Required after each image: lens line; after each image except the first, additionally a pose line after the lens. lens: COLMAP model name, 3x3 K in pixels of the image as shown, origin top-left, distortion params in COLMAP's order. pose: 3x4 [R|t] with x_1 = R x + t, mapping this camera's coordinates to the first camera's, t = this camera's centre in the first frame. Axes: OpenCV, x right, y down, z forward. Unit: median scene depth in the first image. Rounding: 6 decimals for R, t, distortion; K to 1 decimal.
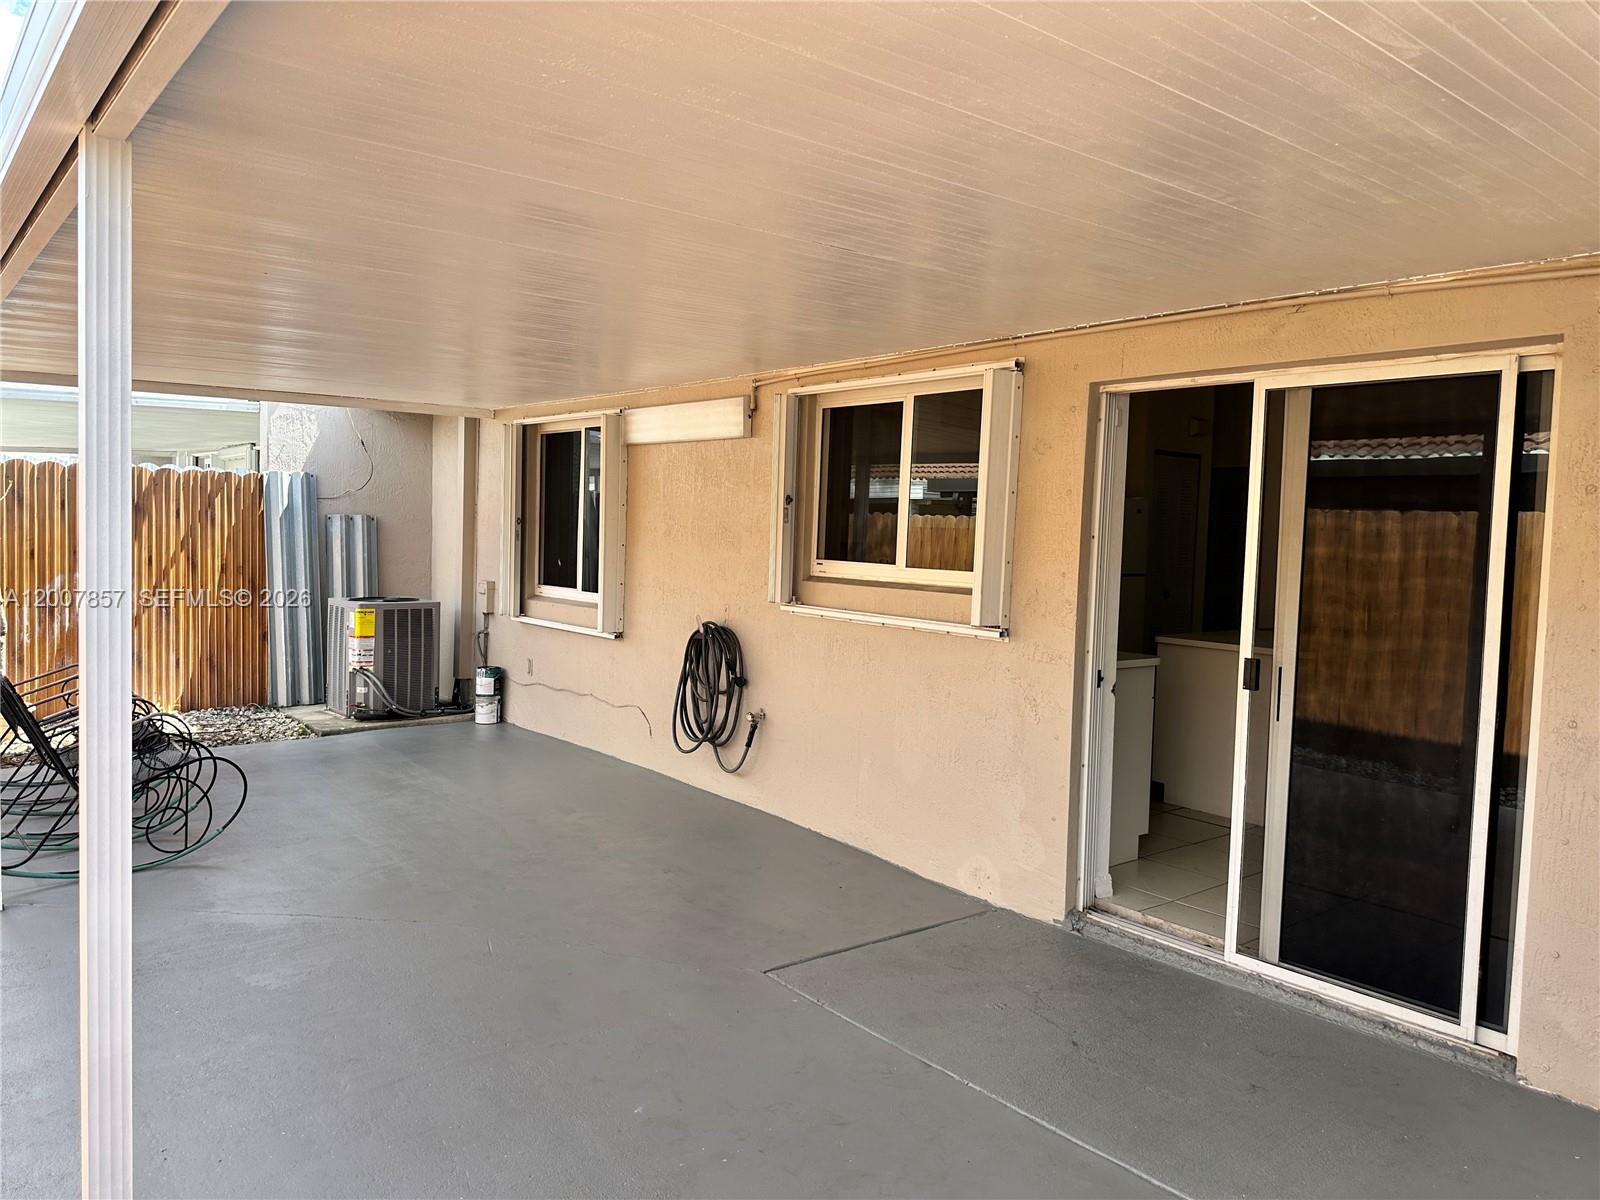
lens RADIAL K [[1131.6, 0, 797.7], [0, 1131.6, 596.9], [0, 0, 1]] dist [0.069554, -0.020466]
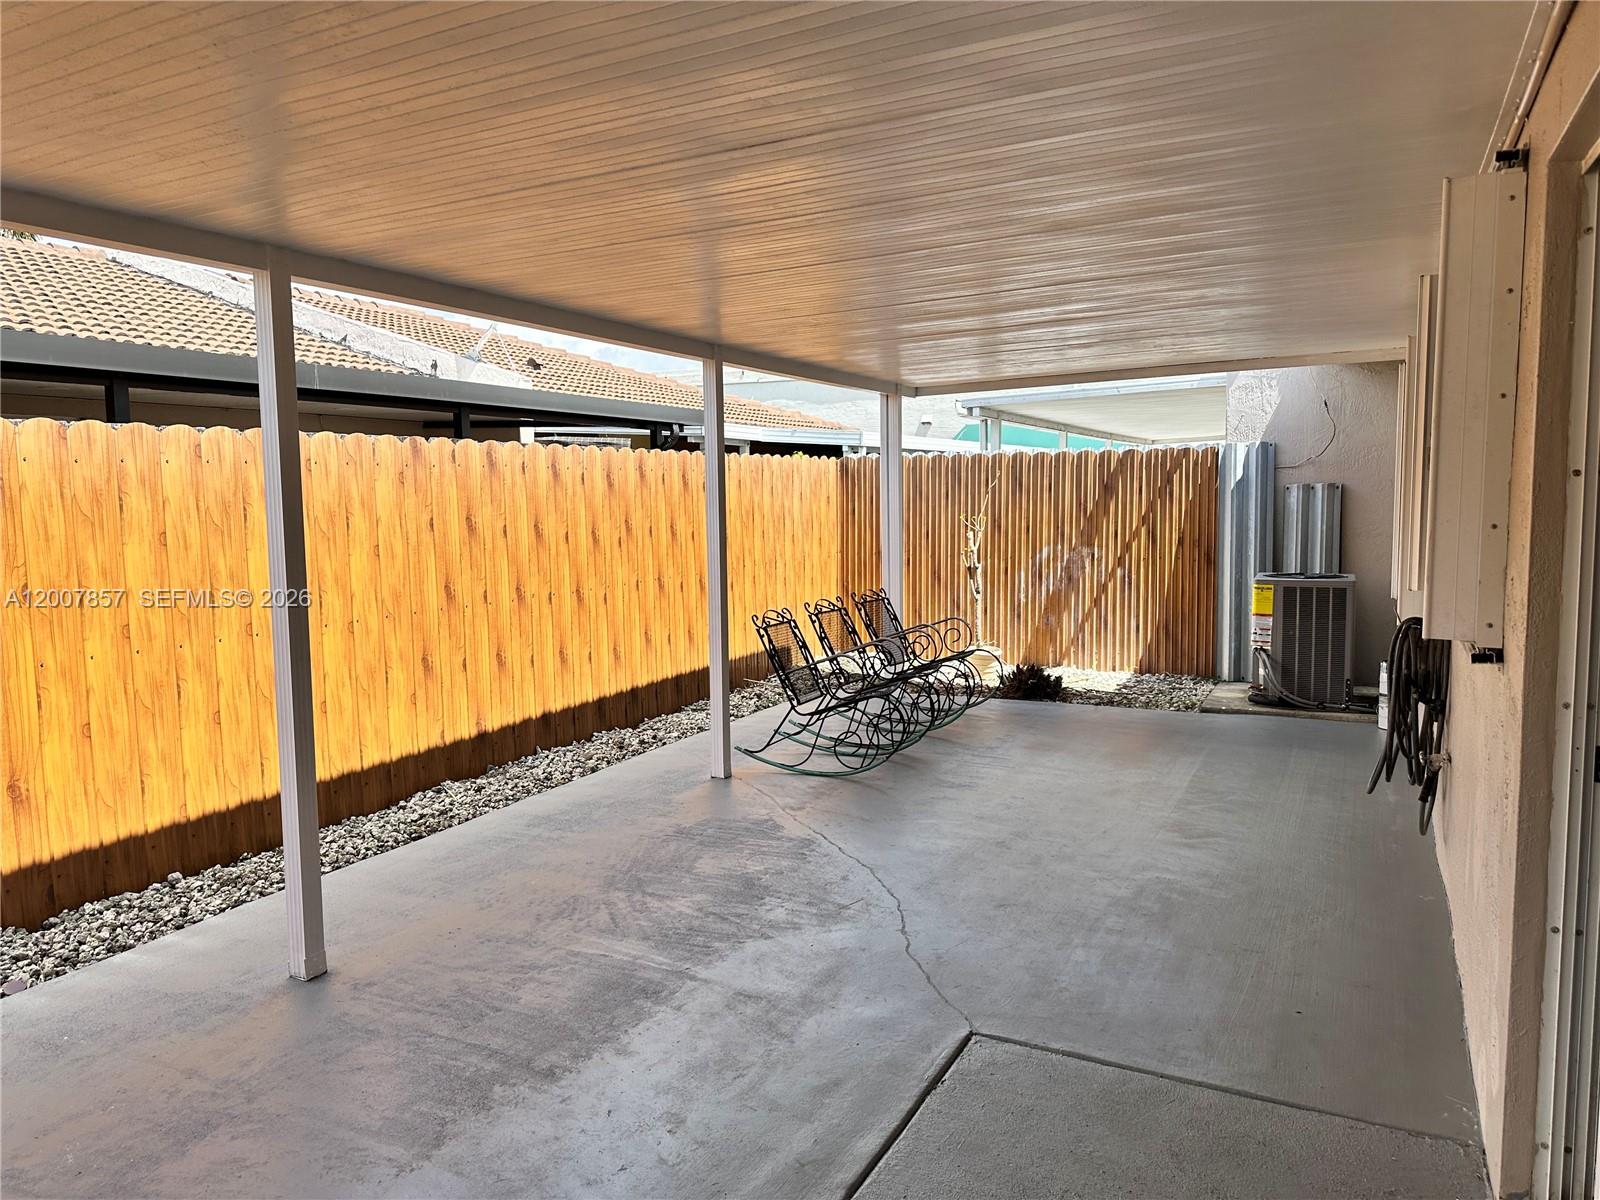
lens RADIAL K [[1131.6, 0, 798.9], [0, 1131.6, 592.4], [0, 0, 1]] dist [0.069554, -0.020466]
pose [[0.412633, 0.041605, -0.909947, 0.306052], [-0.031963, 0.999003, 0.031182, 0.000076], [0.910336, 0.016218, 0.413551, 0.265719]]
